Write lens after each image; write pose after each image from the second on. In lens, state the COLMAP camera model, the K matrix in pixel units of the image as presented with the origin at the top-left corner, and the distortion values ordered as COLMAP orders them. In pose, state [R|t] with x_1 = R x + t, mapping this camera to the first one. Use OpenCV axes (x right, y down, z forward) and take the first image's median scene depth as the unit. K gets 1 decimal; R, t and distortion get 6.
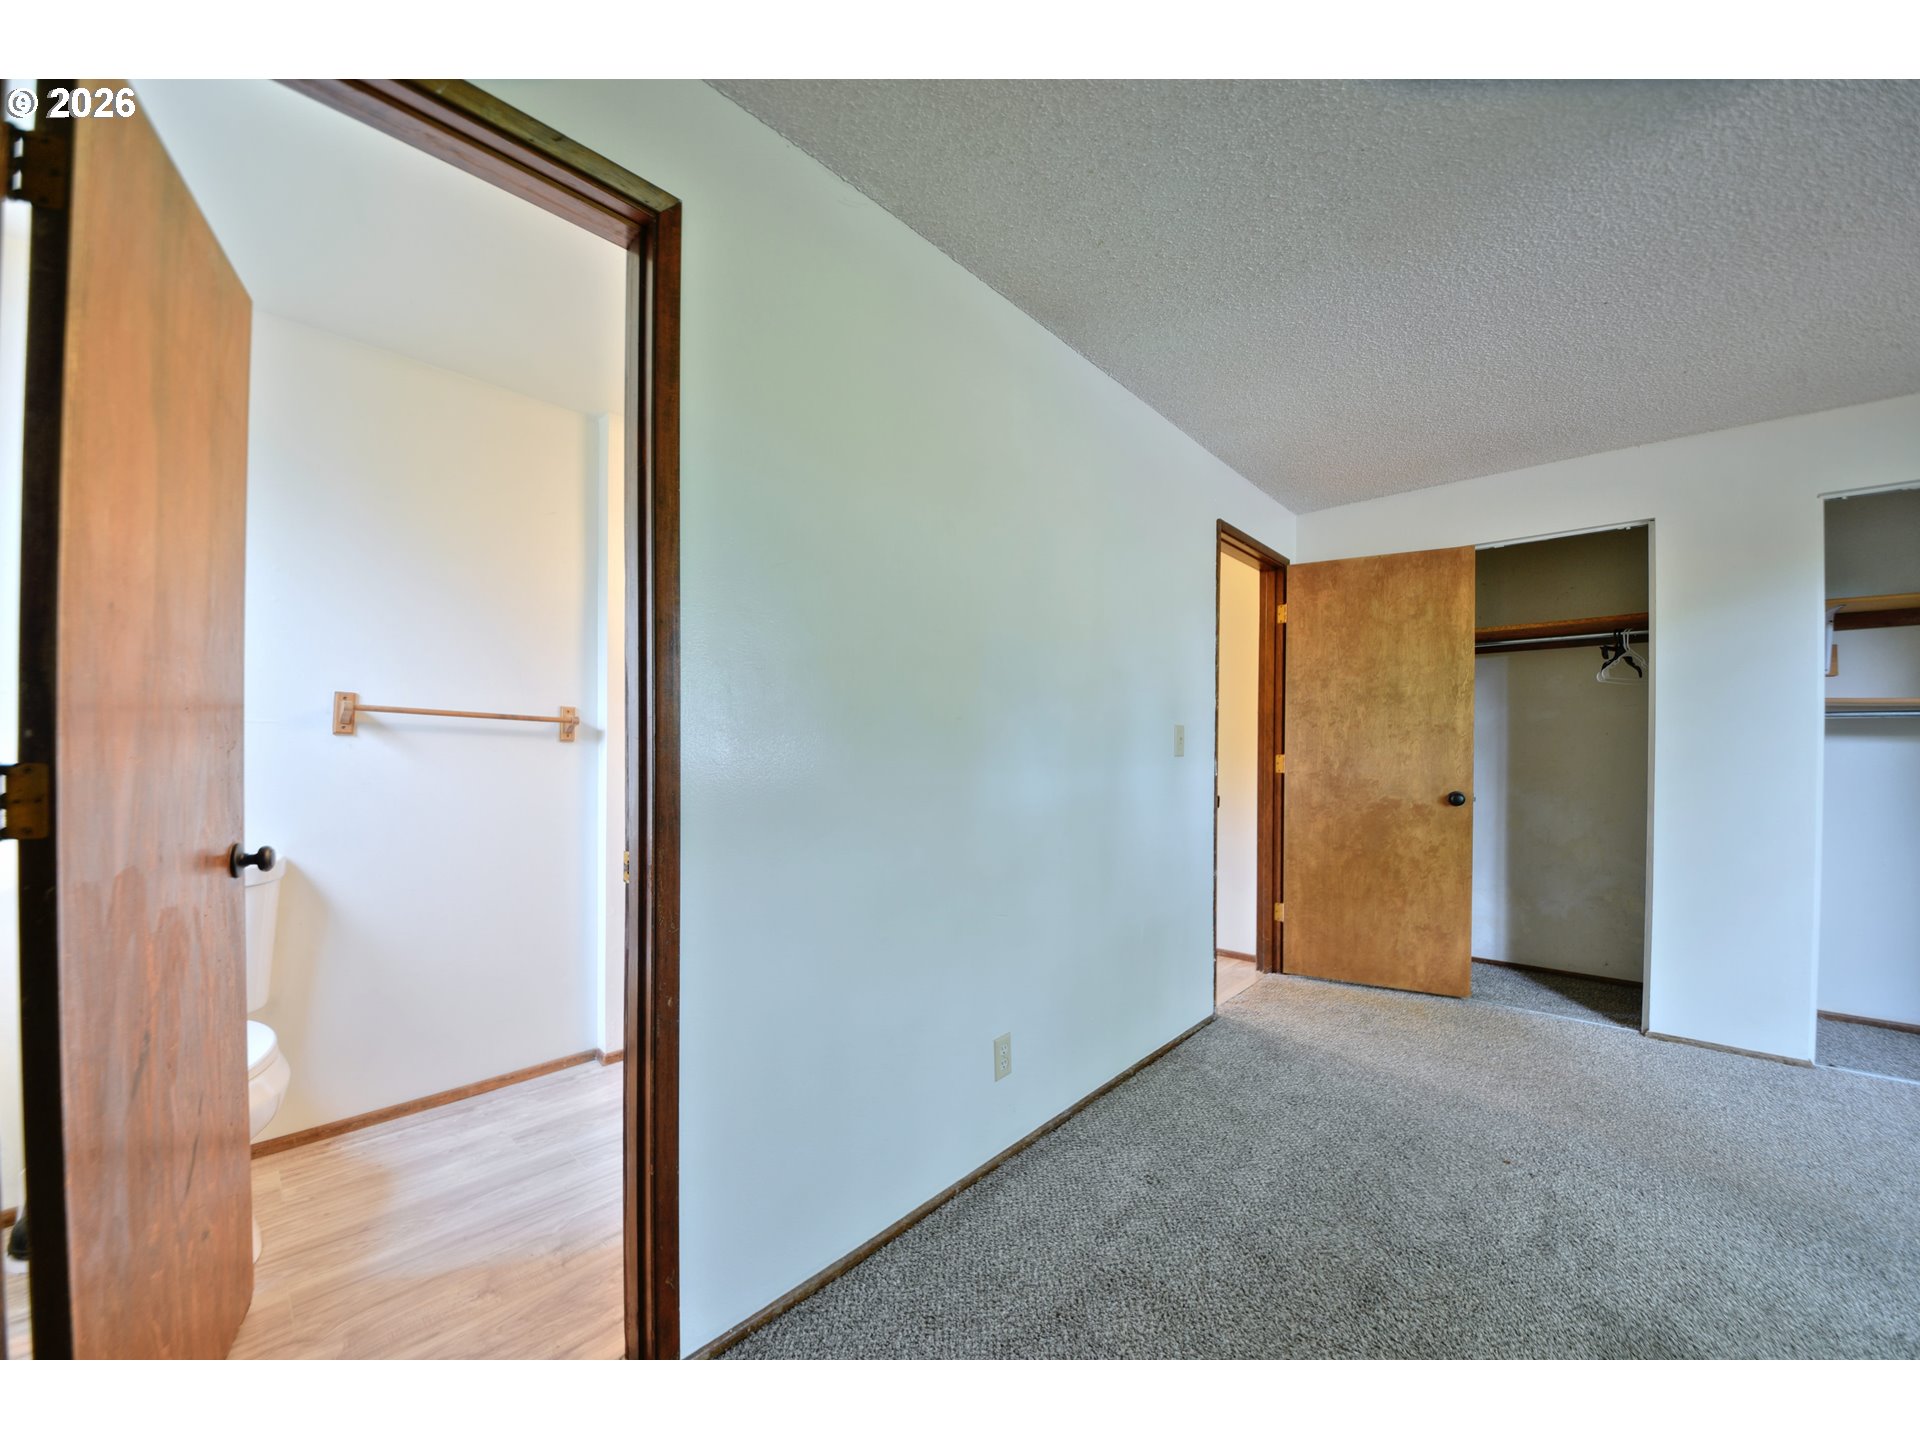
lens RADIAL K [[775.4, 0, 956.4], [0, 775.4, 751.1], [0, 0, 1]] dist [-0.000148, 0.000028]
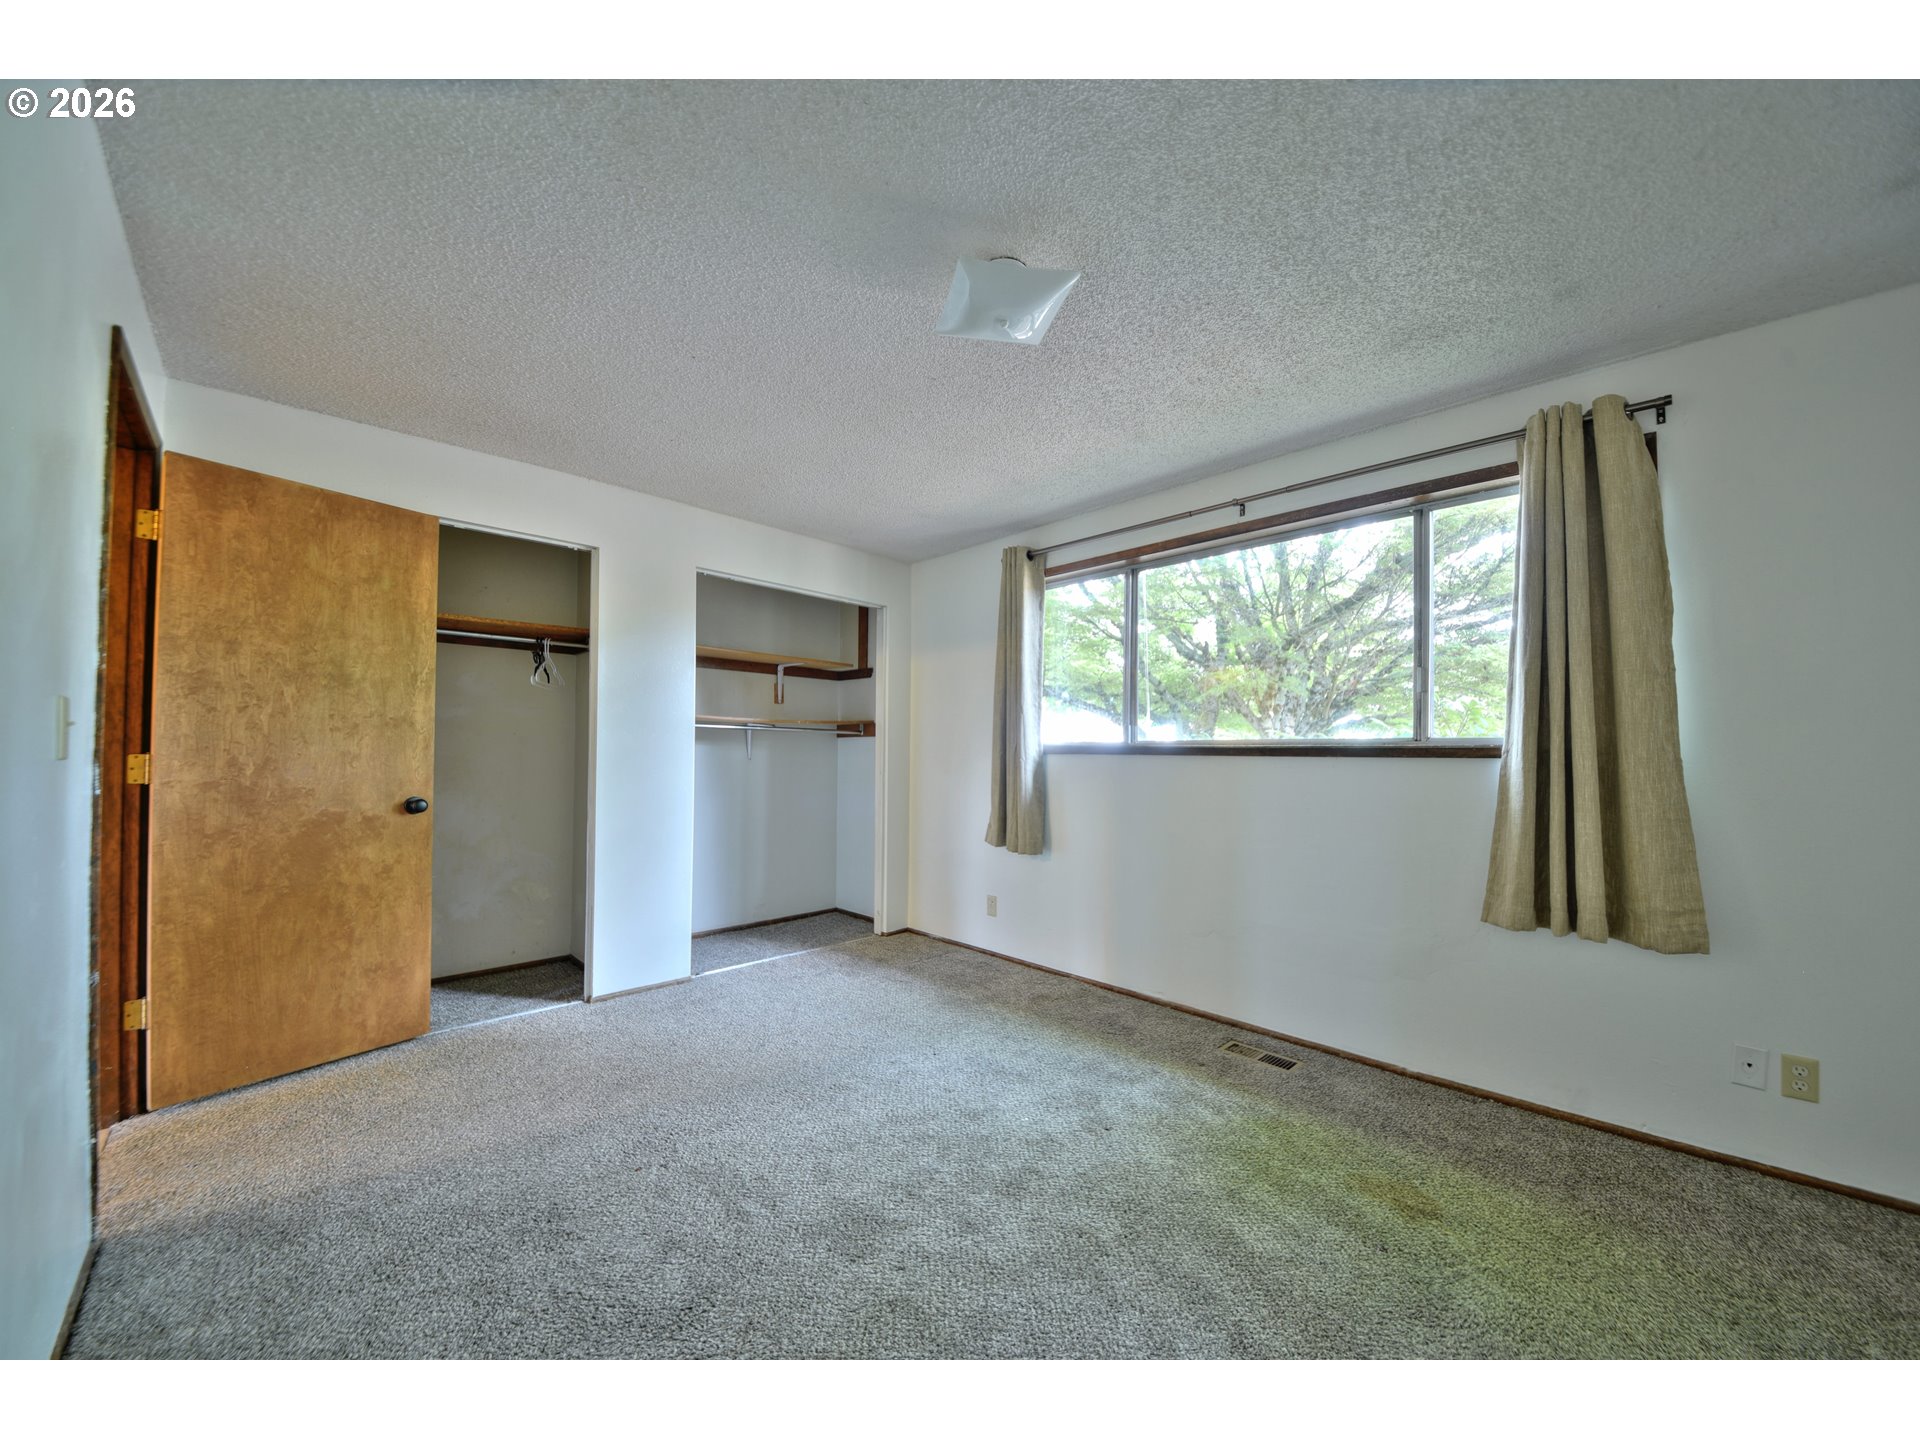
lens RADIAL K [[722.3, 0, 963.5], [0, 722.3, 742.5], [0, 0, 1]] dist [0.000067, -0.007135]
pose [[0.033334, 0.013009, 0.999360, -0.125777], [-0.003145, 0.999912, -0.012911, 0.000567], [-0.999439, -0.002712, 0.033372, 0.359609]]
